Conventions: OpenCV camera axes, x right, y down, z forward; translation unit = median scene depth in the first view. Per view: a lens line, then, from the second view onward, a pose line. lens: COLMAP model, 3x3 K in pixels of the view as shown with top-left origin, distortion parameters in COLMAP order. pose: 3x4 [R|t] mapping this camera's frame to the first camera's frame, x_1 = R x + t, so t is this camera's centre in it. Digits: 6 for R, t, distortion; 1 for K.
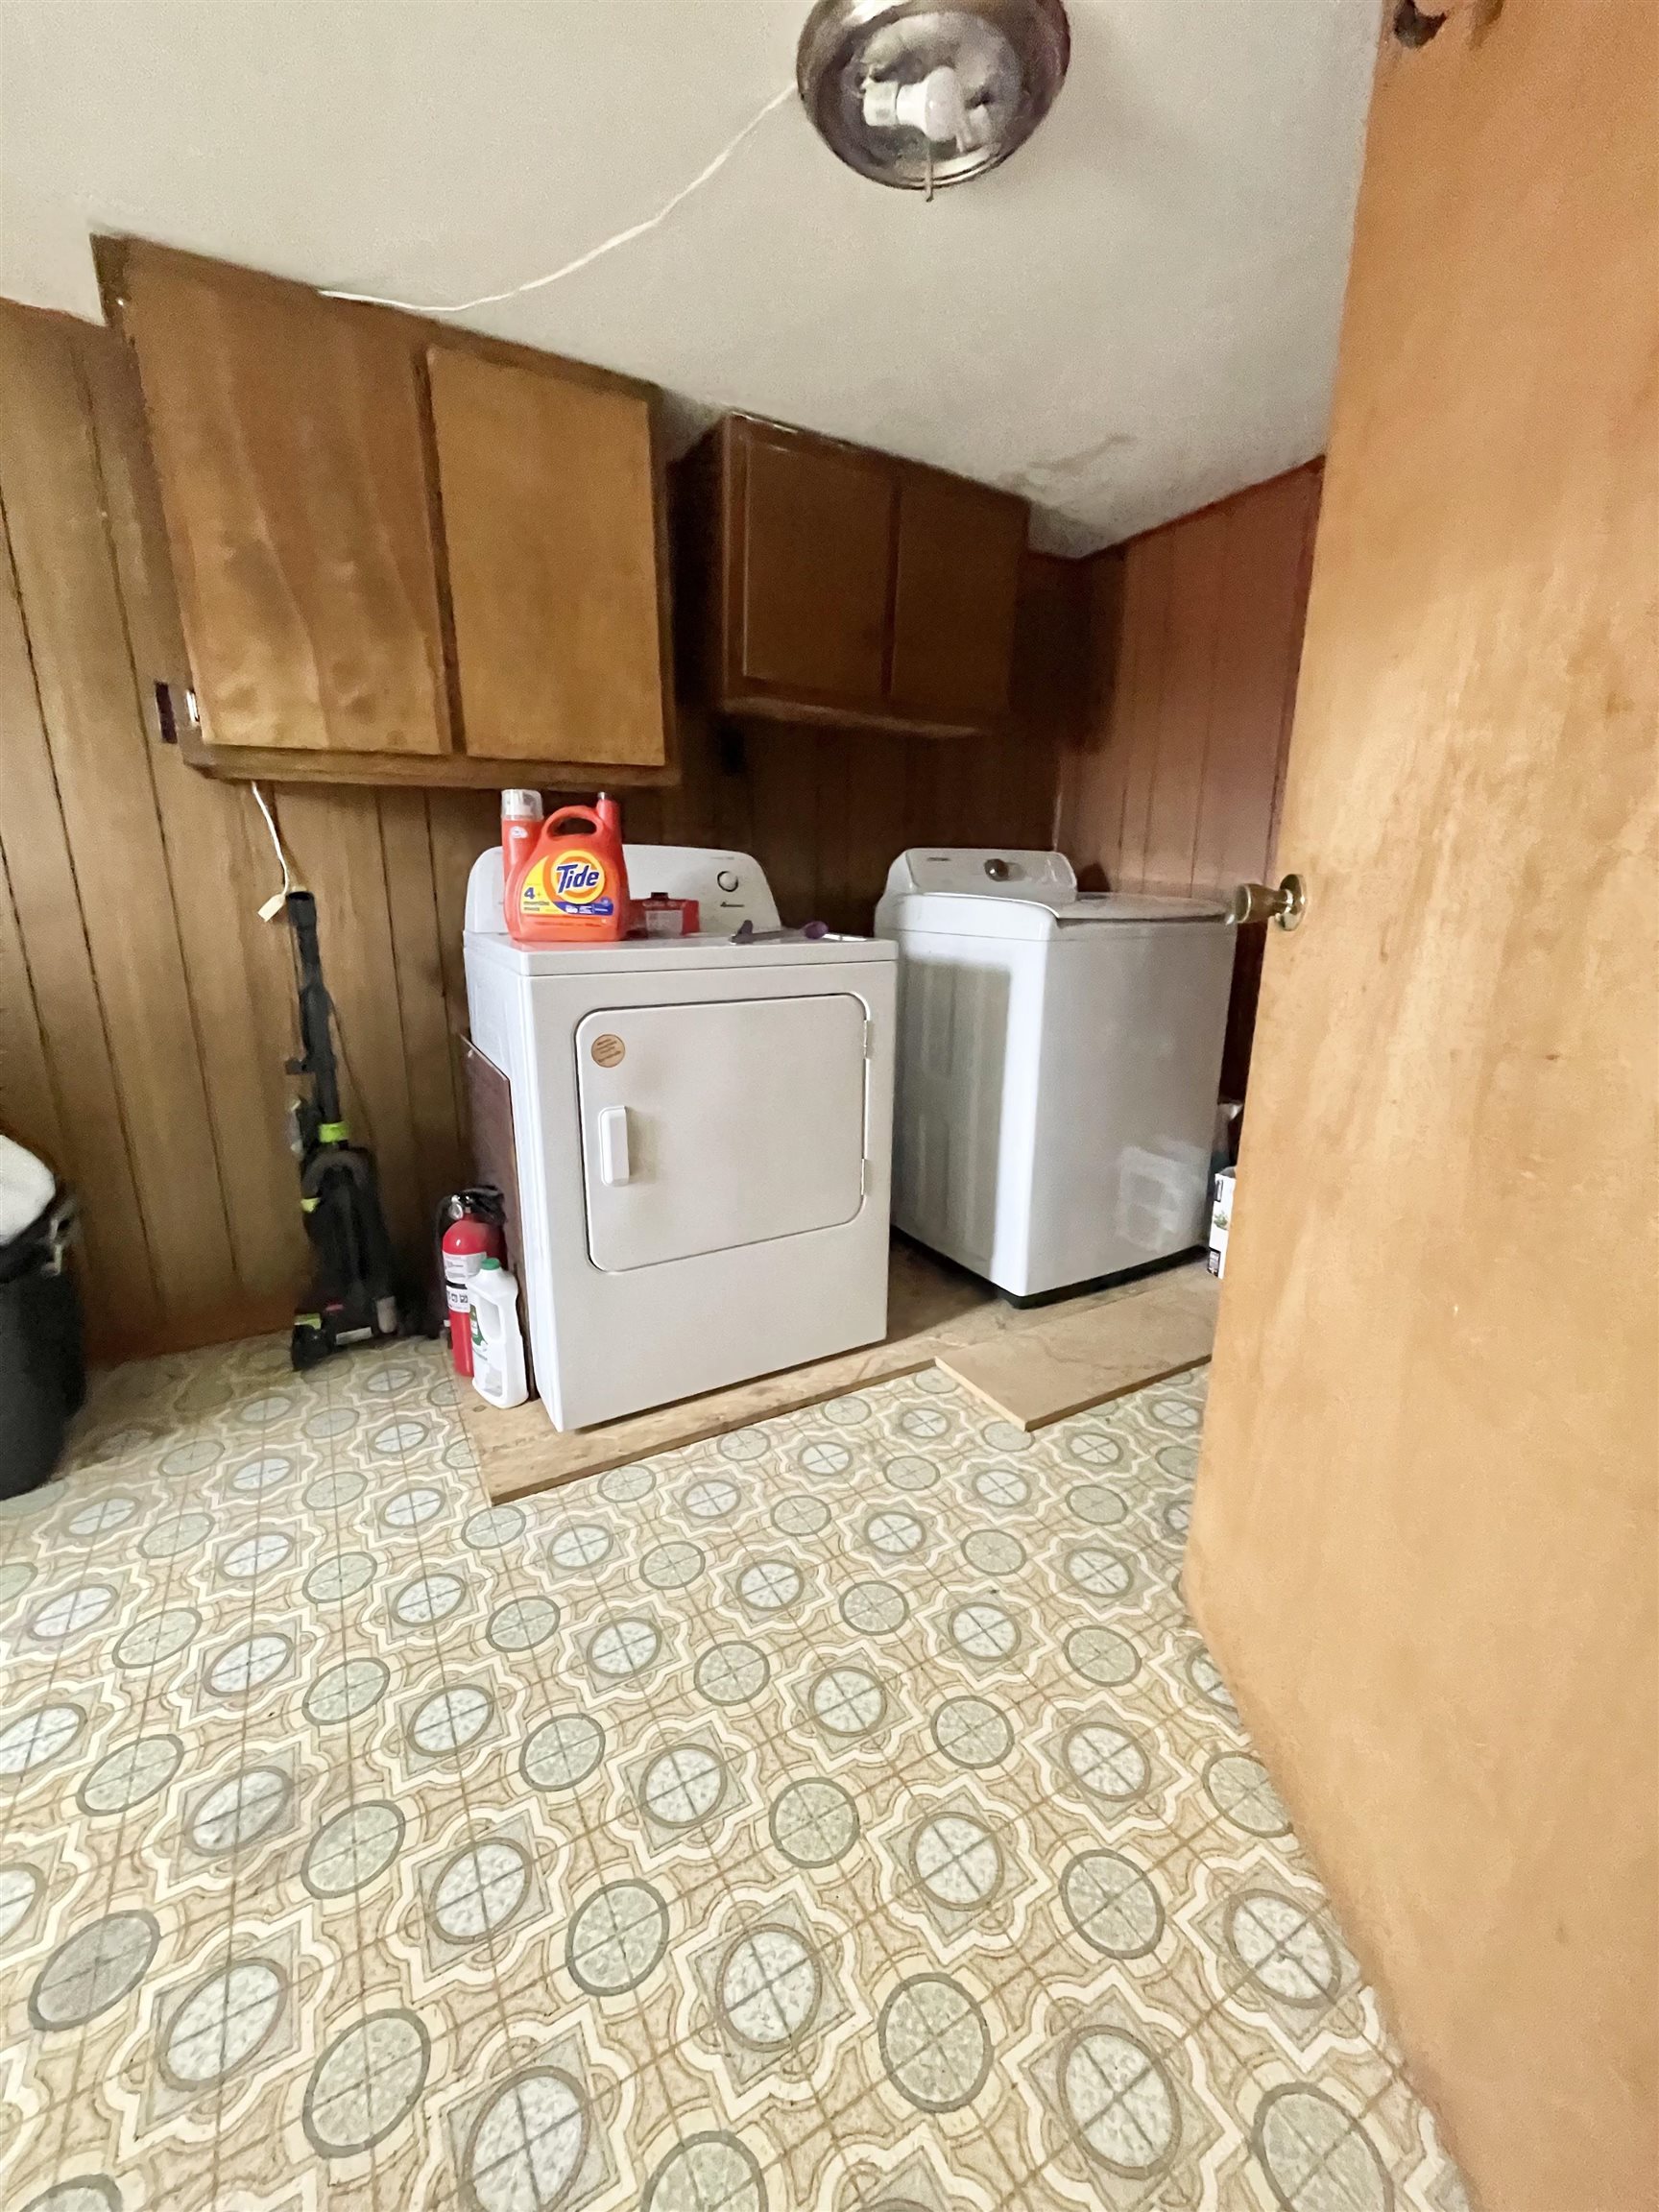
lens RADIAL K [[889.5, 0, 831.6], [0, 889.5, 1110.5], [0, 0, 1]] dist [-0.001514, 0.000012]
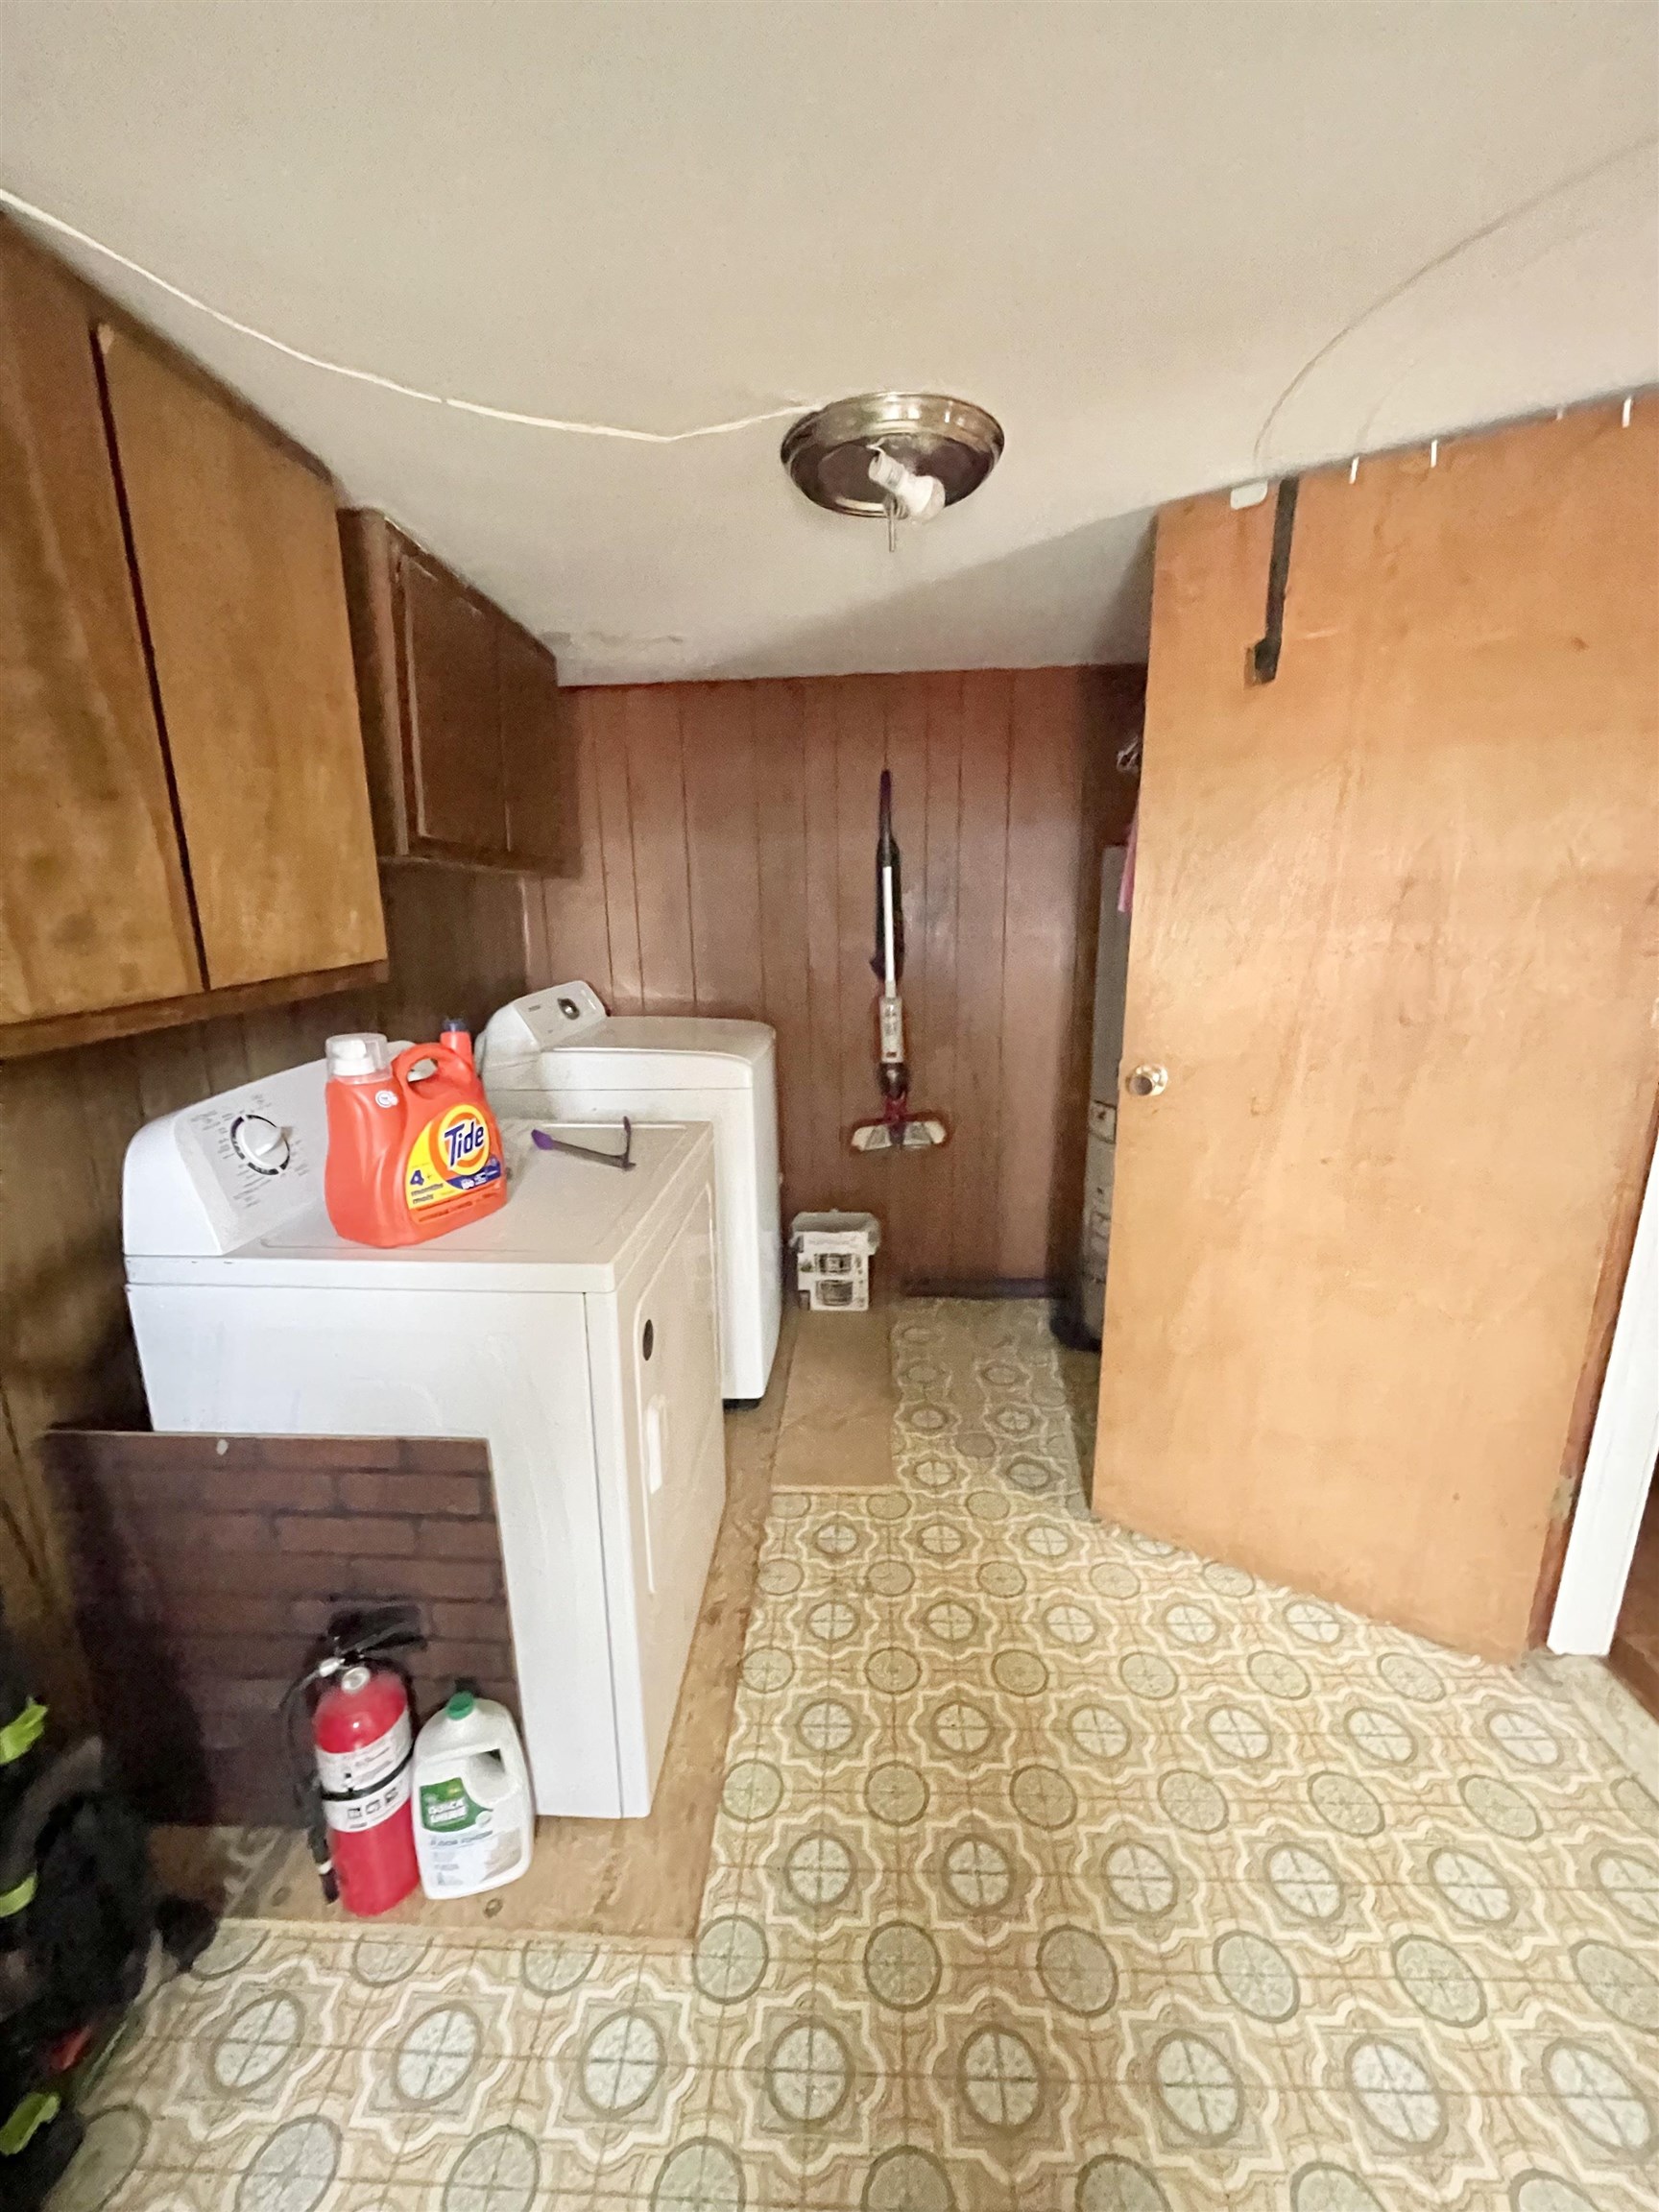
lens RADIAL K [[889.5, 0, 835.5], [0, 889.5, 1103.8], [0, 0, 1]] dist [-0.001514, 0.000012]
pose [[0.530613, -0.207262, 0.821883, -0.729879], [0.224671, 0.969351, 0.099402, -0.297626], [-0.817296, 0.131909, 0.560917, 0.329244]]
